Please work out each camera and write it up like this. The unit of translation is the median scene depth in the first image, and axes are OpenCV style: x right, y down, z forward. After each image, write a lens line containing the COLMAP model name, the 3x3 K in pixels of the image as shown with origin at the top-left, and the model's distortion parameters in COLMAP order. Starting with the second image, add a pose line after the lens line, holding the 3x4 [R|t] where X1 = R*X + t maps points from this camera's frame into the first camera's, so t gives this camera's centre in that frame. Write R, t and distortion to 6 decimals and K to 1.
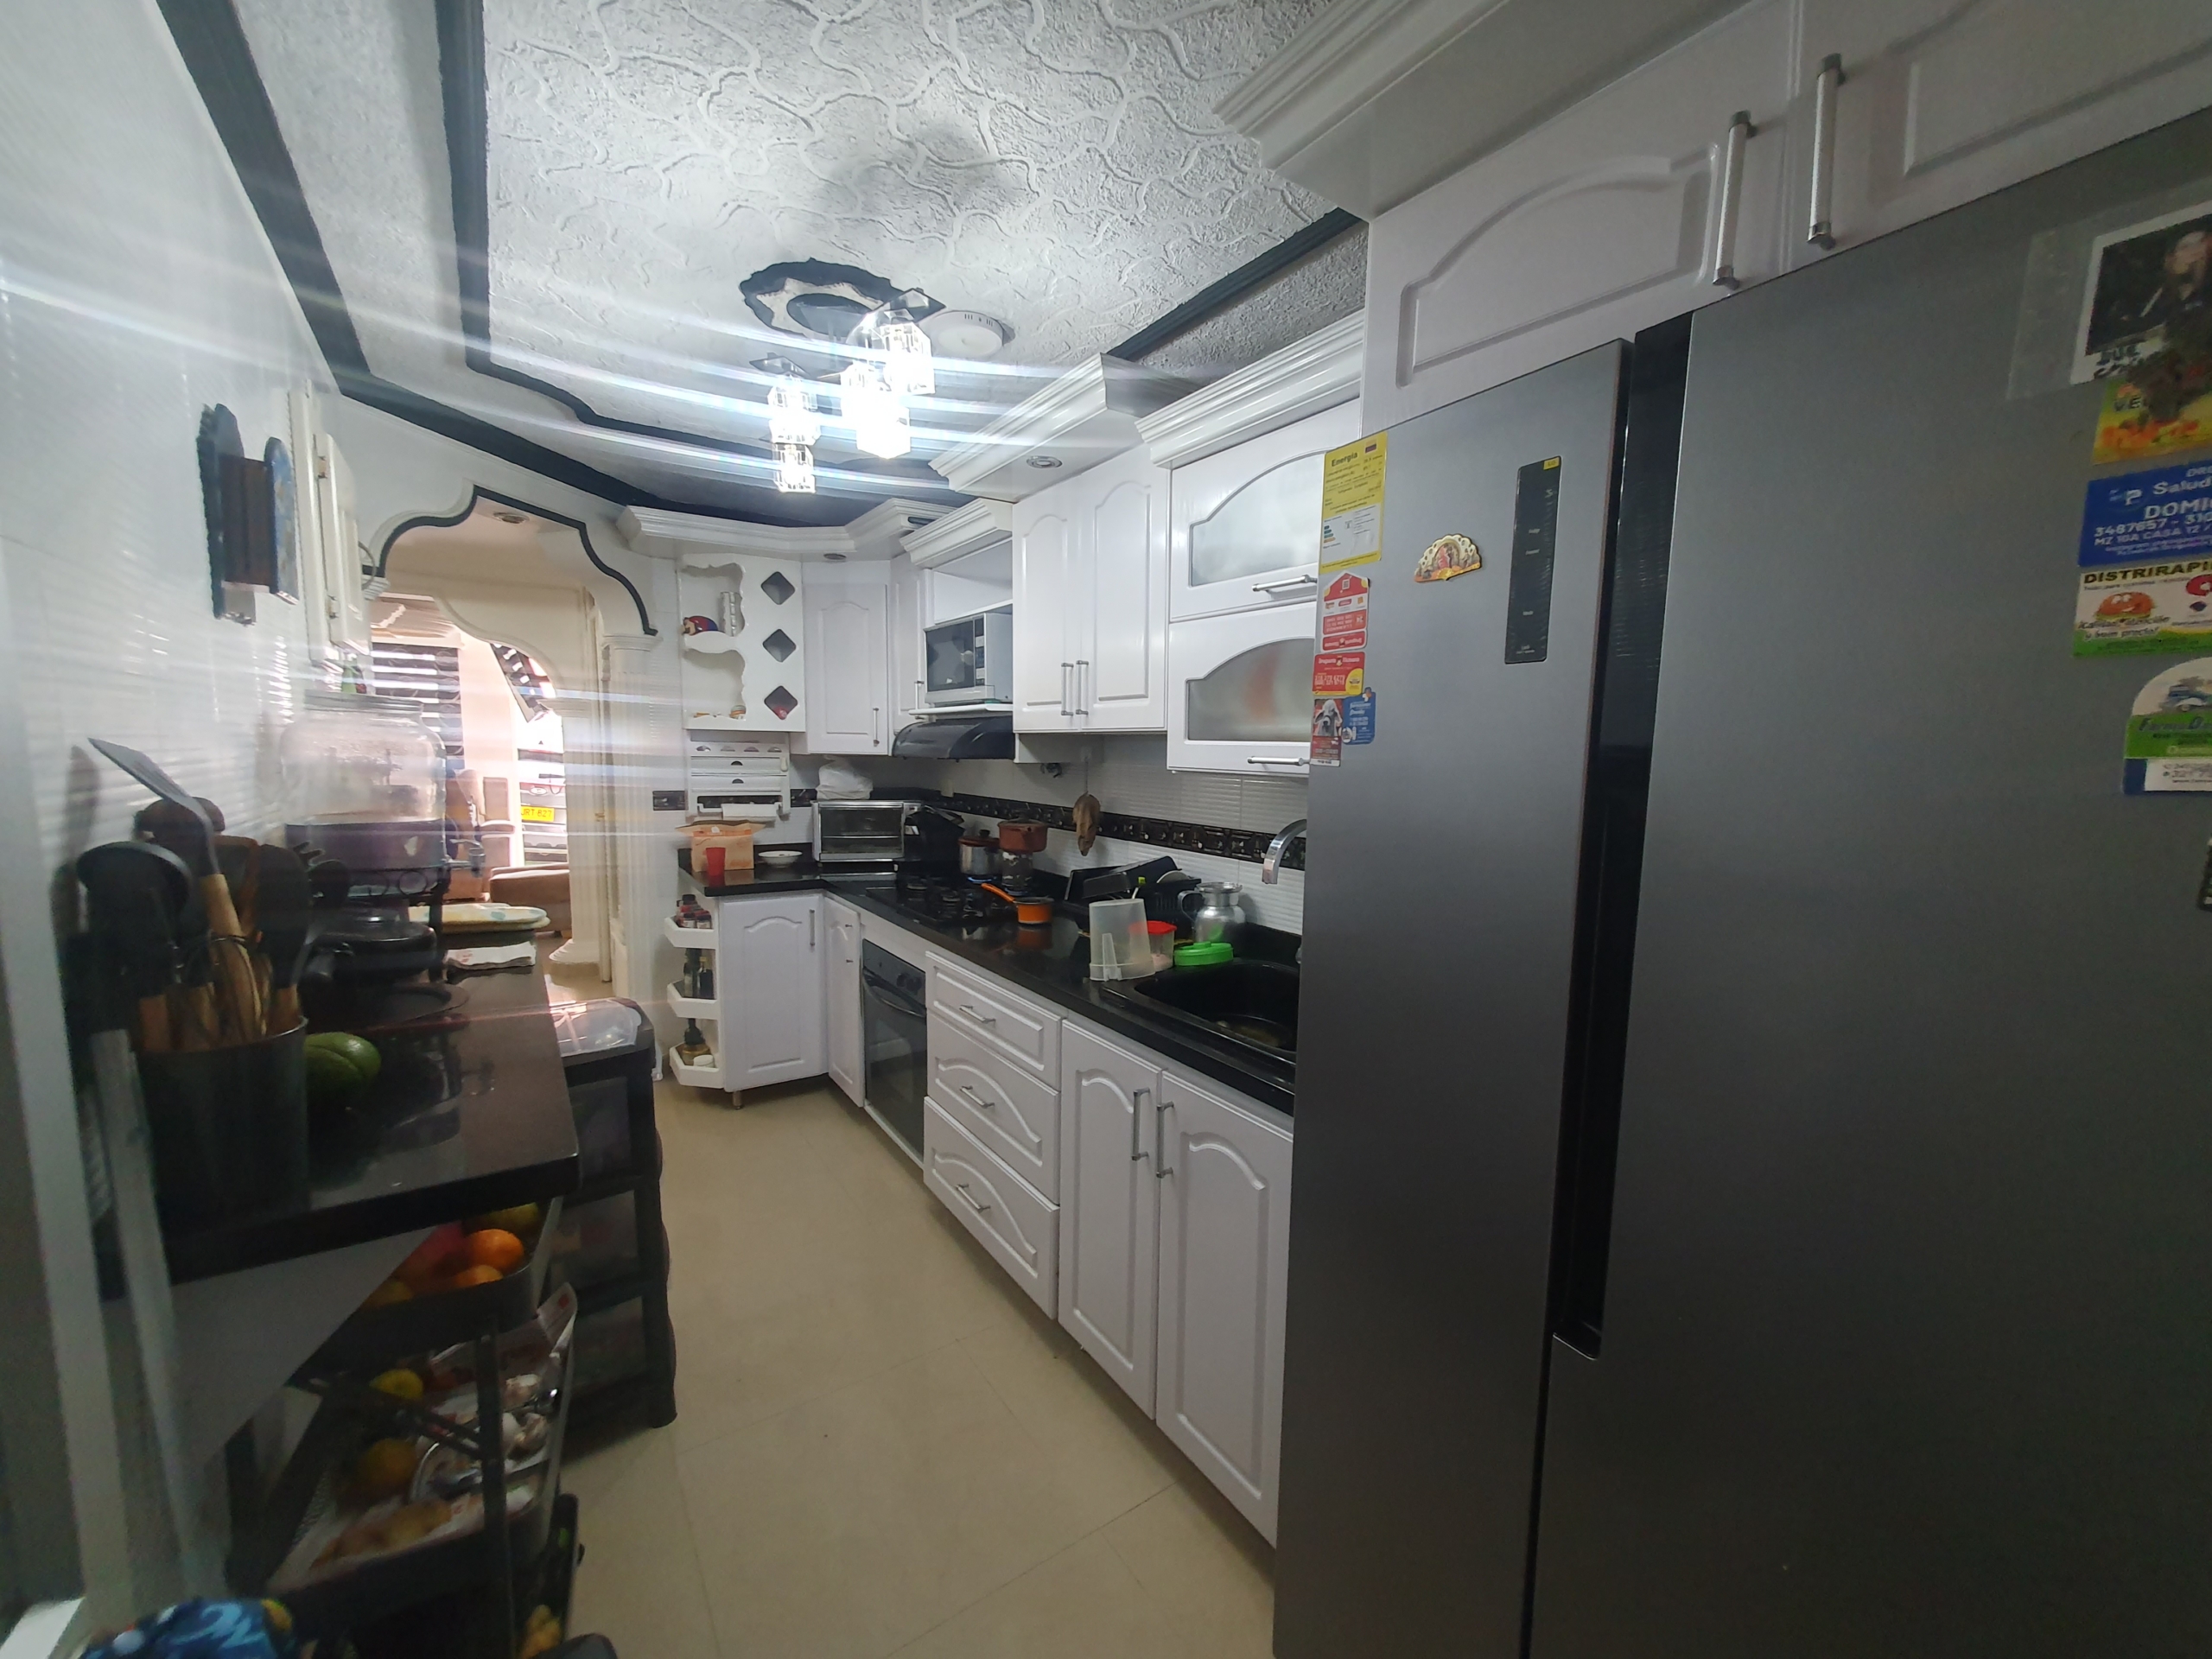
lens RADIAL K [[871.8, 0, 1108.9], [0, 871.8, 844.2], [0, 0, 1]] dist [0.001119, 0.000635]
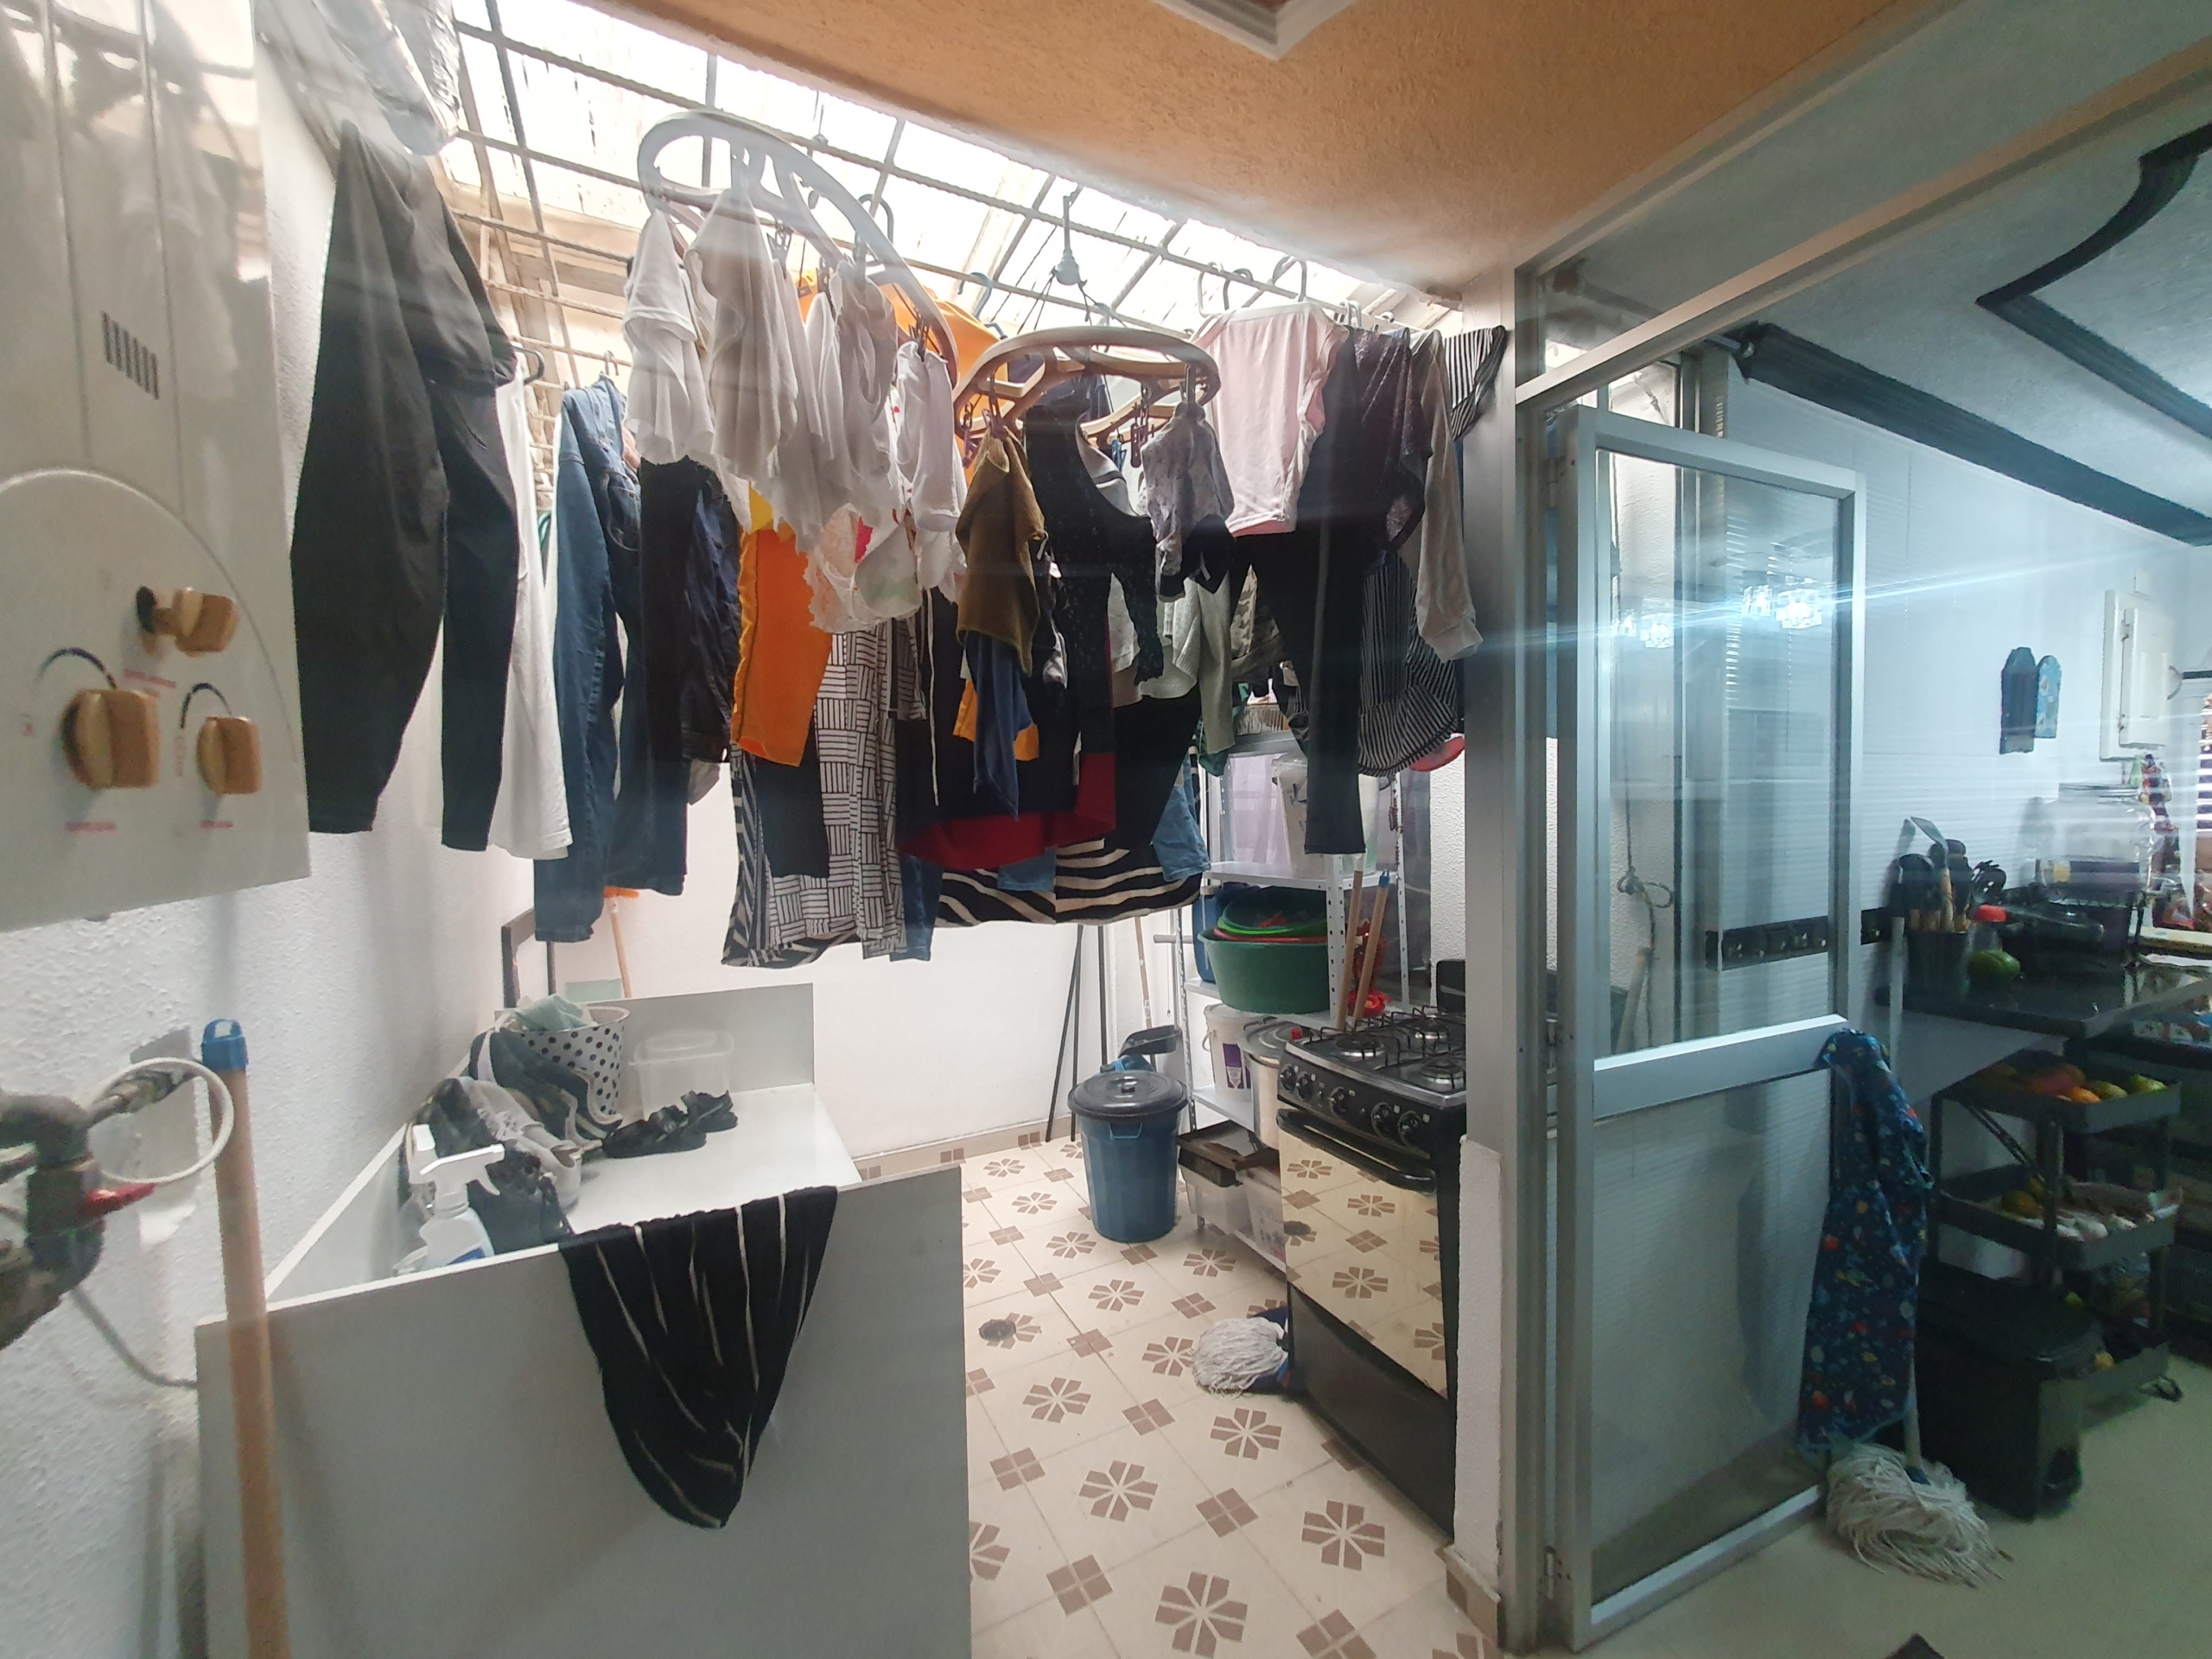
lens RADIAL K [[871.8, 0, 1113.7], [0, 871.8, 843.2], [0, 0, 1]] dist [0.001119, 0.000635]
pose [[-0.128512, 0.028127, -0.991309, 1.525487], [-0.095535, 0.994597, 0.040606, 0.071194], [0.987096, 0.099924, -0.125131, -0.921302]]
